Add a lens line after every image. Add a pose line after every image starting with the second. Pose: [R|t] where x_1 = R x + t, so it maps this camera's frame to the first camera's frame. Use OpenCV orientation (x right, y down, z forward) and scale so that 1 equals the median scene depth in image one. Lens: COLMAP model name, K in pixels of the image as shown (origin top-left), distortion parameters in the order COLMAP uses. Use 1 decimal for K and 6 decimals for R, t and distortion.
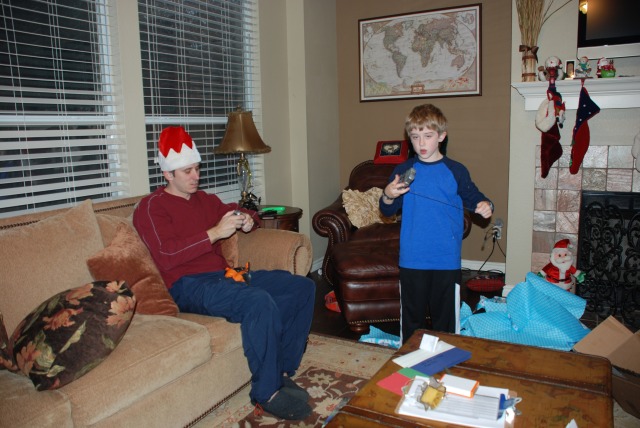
lens RADIAL K [[504.6, 0, 319.0], [0, 504.6, 226.9], [0, 0, 1]] dist [-0.148822, 0.107392]
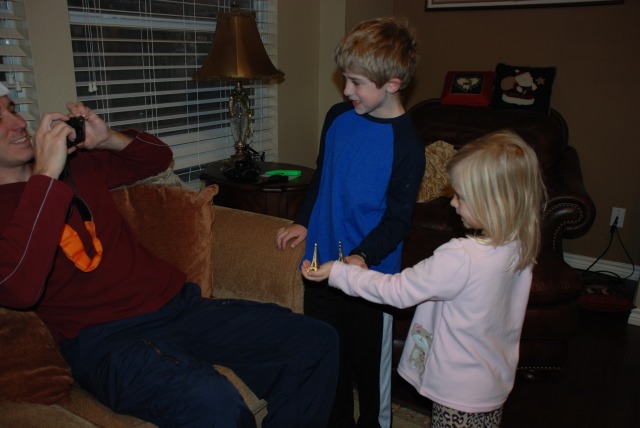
lens RADIAL K [[552.5, 0, 320.0], [0, 552.5, 214.0], [0, 0, 1]] dist [-0.056514, -0.000130]
pose [[0.996428, 0.061488, -0.057890, -0.000826], [-0.055615, 0.993620, 0.098117, -0.057186], [0.063553, -0.094546, 0.993490, 0.319575]]
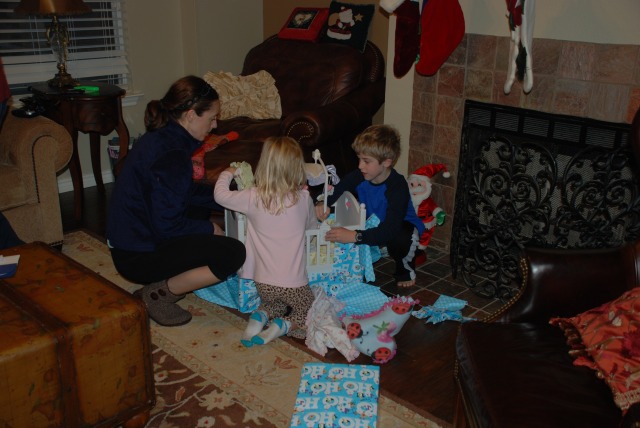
lens RADIAL K [[691.0, 0, 318.8], [0, 691.0, 223.8], [0, 0, 1]] dist [0.000337, 0.230025]
pose [[0.962512, 0.133045, -0.236367, 0.615191], [-0.090424, 0.978978, 0.182827, -0.063753], [0.255722, -0.154600, 0.954309, -0.045614]]
